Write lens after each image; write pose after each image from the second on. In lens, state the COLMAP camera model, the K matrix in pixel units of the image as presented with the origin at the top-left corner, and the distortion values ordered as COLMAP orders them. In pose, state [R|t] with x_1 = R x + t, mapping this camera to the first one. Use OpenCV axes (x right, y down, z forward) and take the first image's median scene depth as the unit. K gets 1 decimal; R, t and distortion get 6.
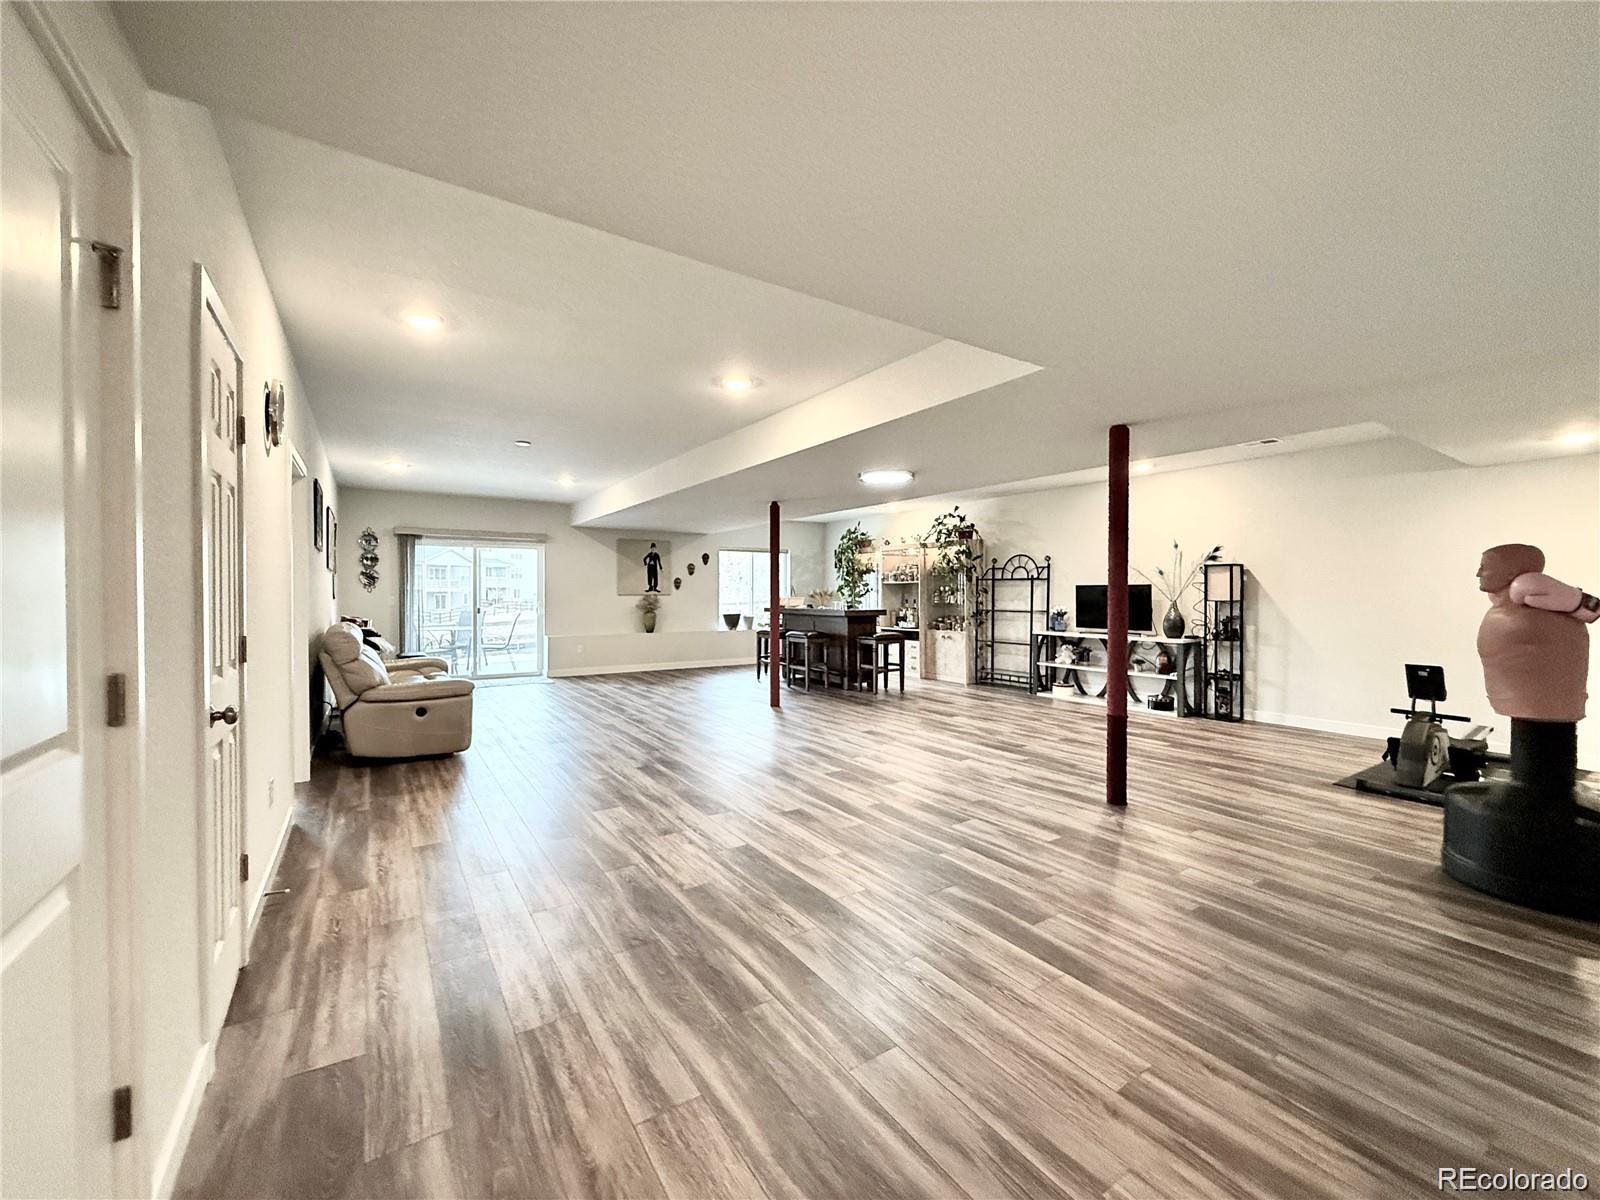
lens RADIAL K [[645.9, 0, 800.0], [0, 645.9, 600.0], [0, 0, 1]] dist [-0.000999, 0.000023]
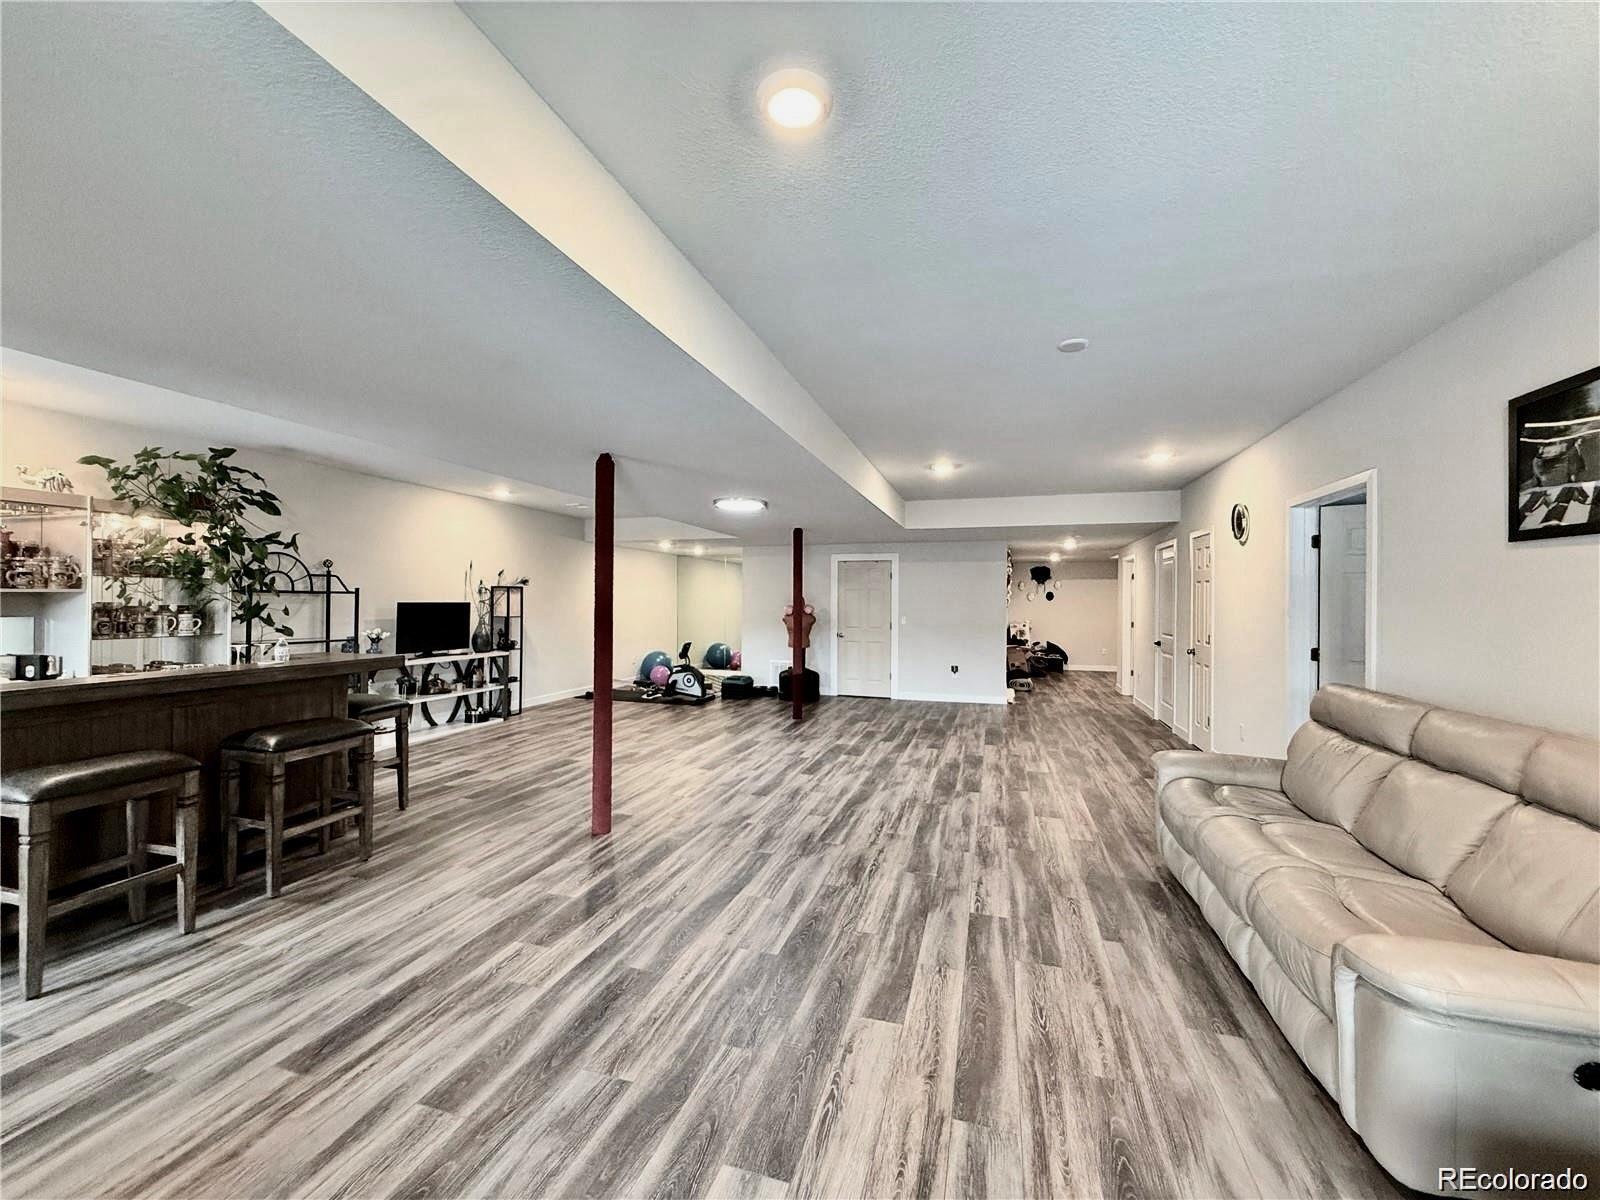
lens RADIAL K [[645.9, 0, 800.0], [0, 645.9, 600.0], [0, 0, 1]] dist [-0.000999, 0.000023]
pose [[-0.637978, -0.004789, 0.770040, -0.520424], [-0.002450, 0.999988, 0.004189, -0.030922], [-0.770051, 0.000786, -0.637982, 1.132245]]
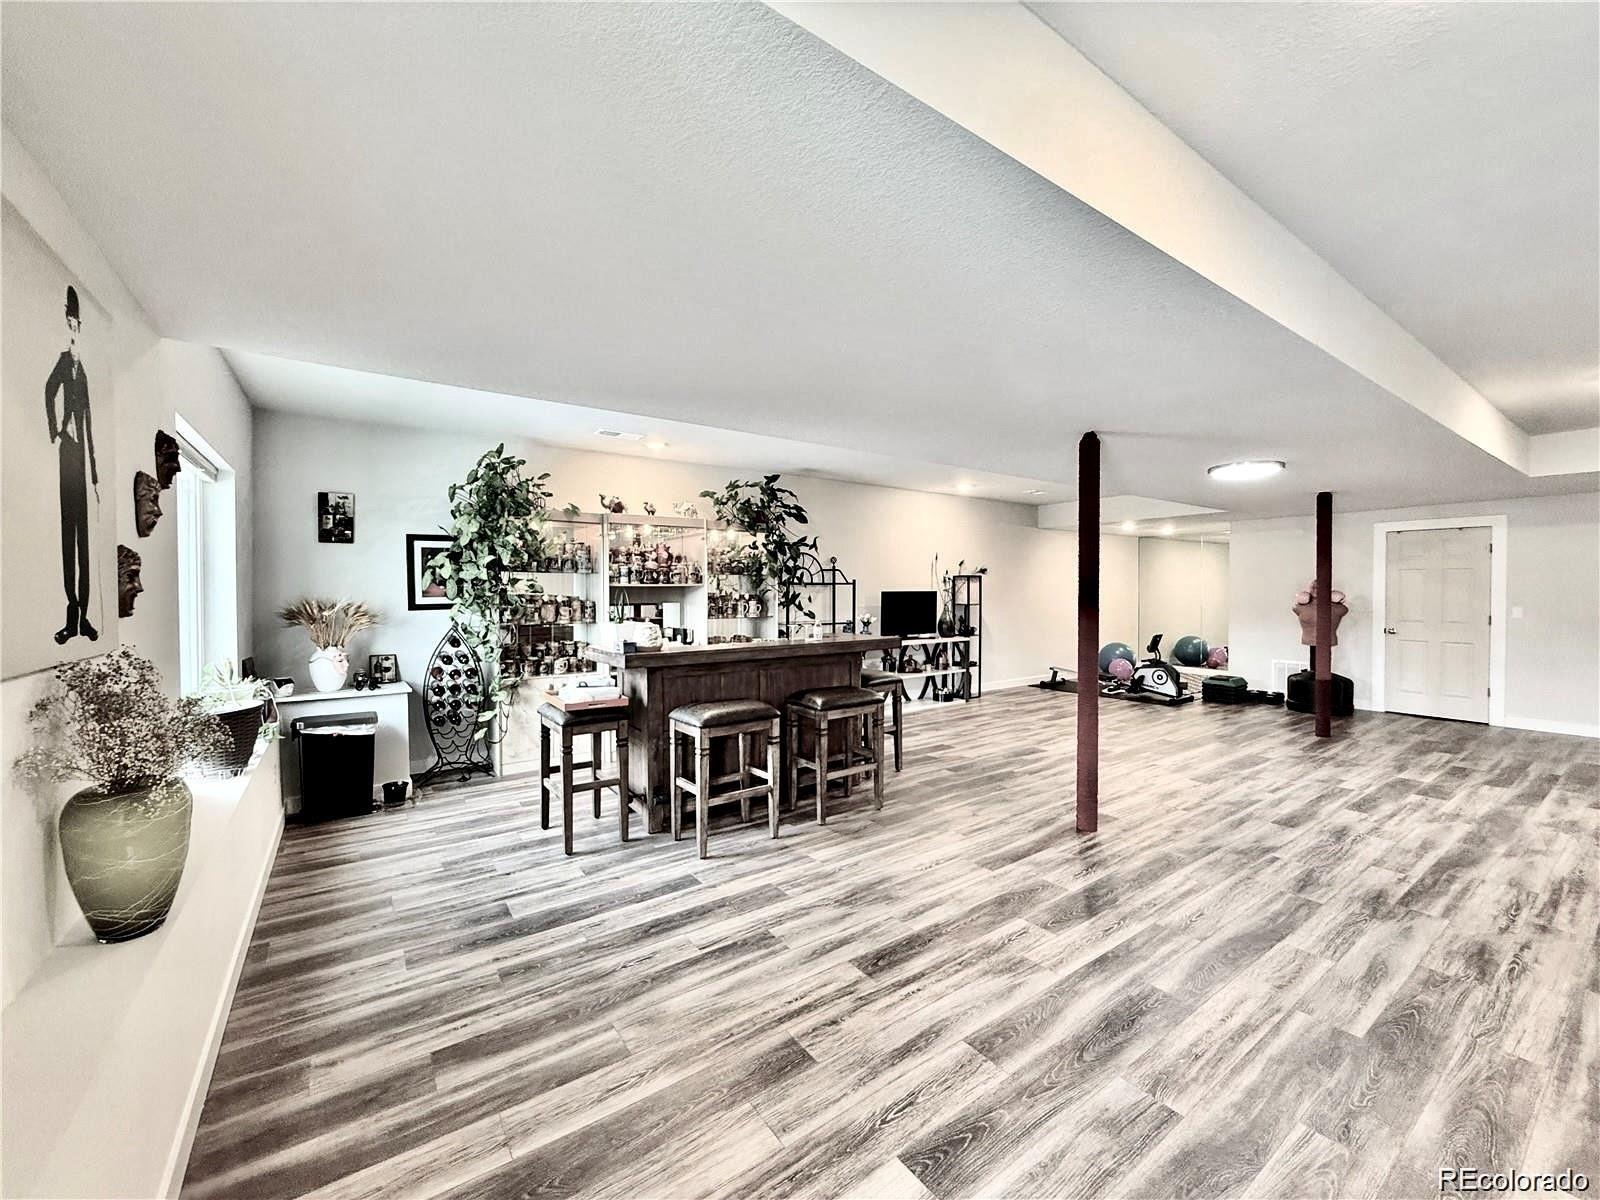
lens RADIAL K [[642.7, 0, 784.2], [0, 642.7, 598.9], [0, 0, 1]] dist [-0.001278, -0.000047]
pose [[-0.025354, -0.017184, 0.999531, -0.504807], [0.011561, 0.999780, 0.017482, -0.030402], [-0.999612, 0.011999, -0.025150, 1.170028]]
